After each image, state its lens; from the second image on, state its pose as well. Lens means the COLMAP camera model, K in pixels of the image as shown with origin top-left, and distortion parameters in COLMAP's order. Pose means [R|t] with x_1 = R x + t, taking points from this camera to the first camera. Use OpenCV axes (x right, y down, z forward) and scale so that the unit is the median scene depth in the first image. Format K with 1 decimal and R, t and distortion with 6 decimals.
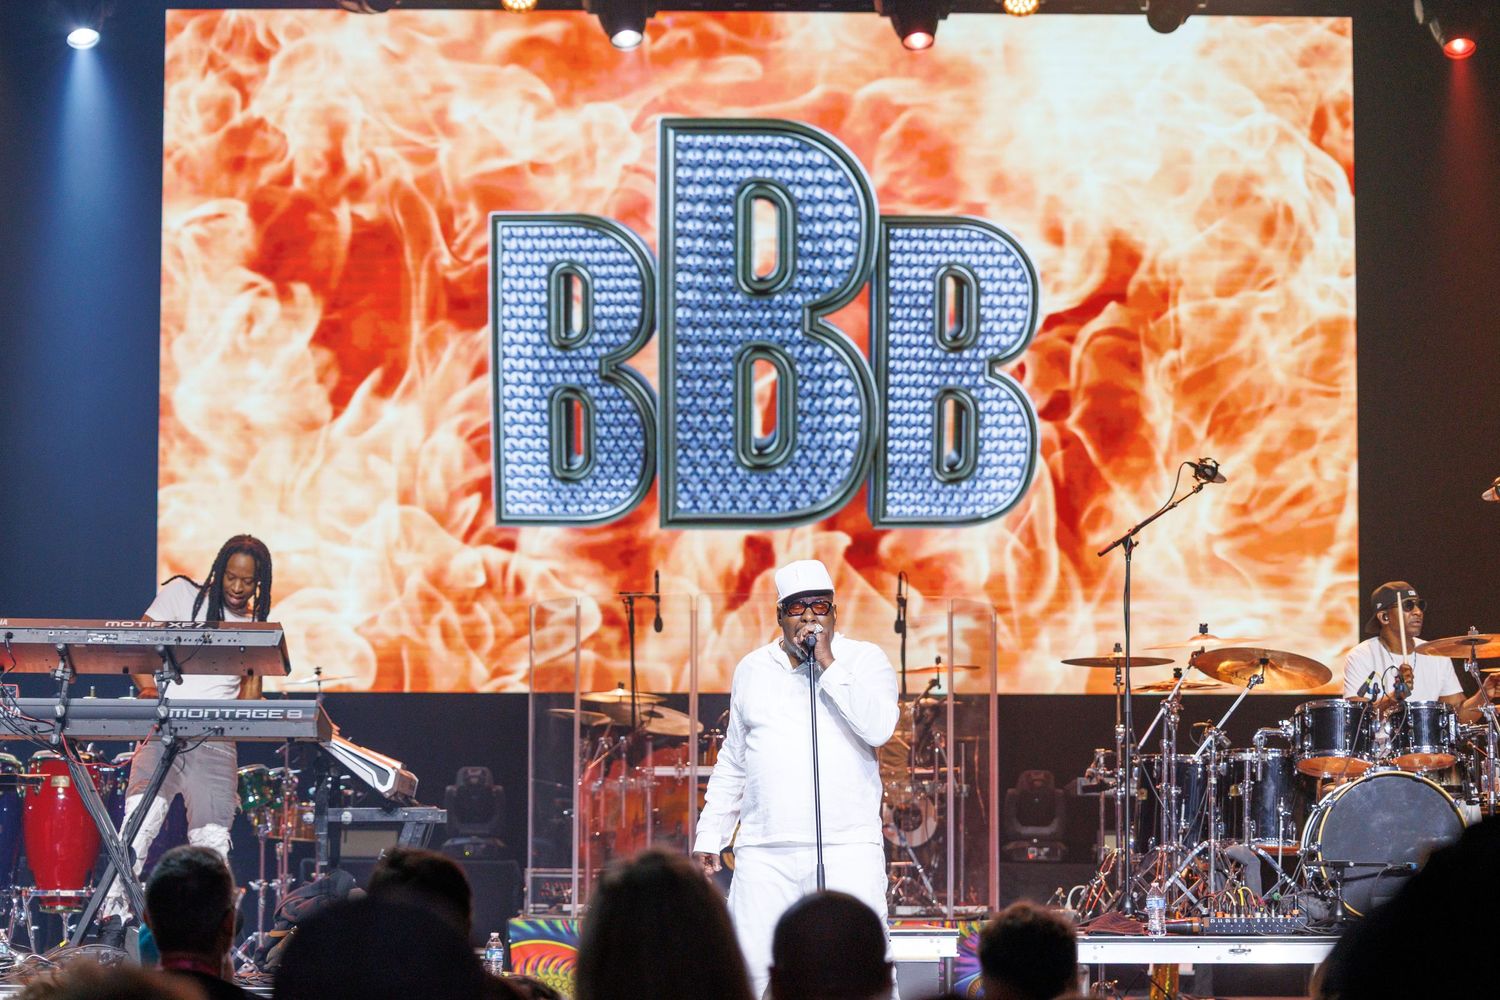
lens RADIAL K [[4354.4, 0, 750.0], [0, 4354.4, 500.0], [0, 0, 1]] dist [-0.016229, -1.222986]
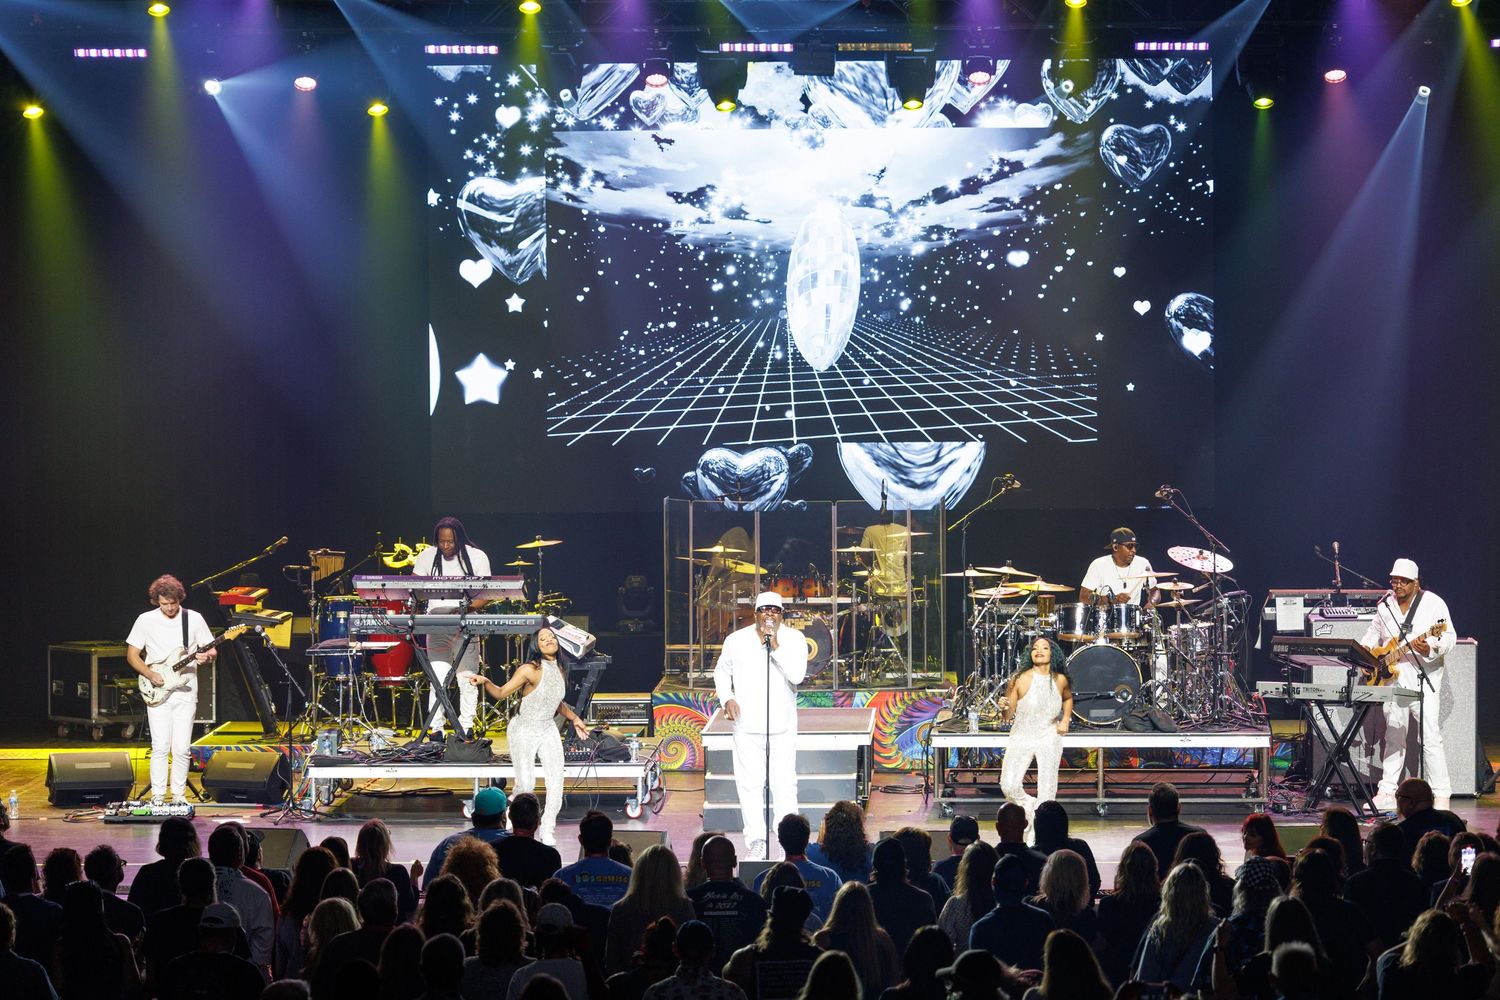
lens RADIAL K [[5469.2, 0, 750.0], [0, 5469.2, 500.0], [0, 0, 1]] dist [0.026763, -0.356907]
pose [[0.998427, -0.010874, -0.055008, 0.124395], [0.017614, 0.992180, 0.123566, -0.296373], [0.053234, -0.124341, 0.990811, -1.367268]]
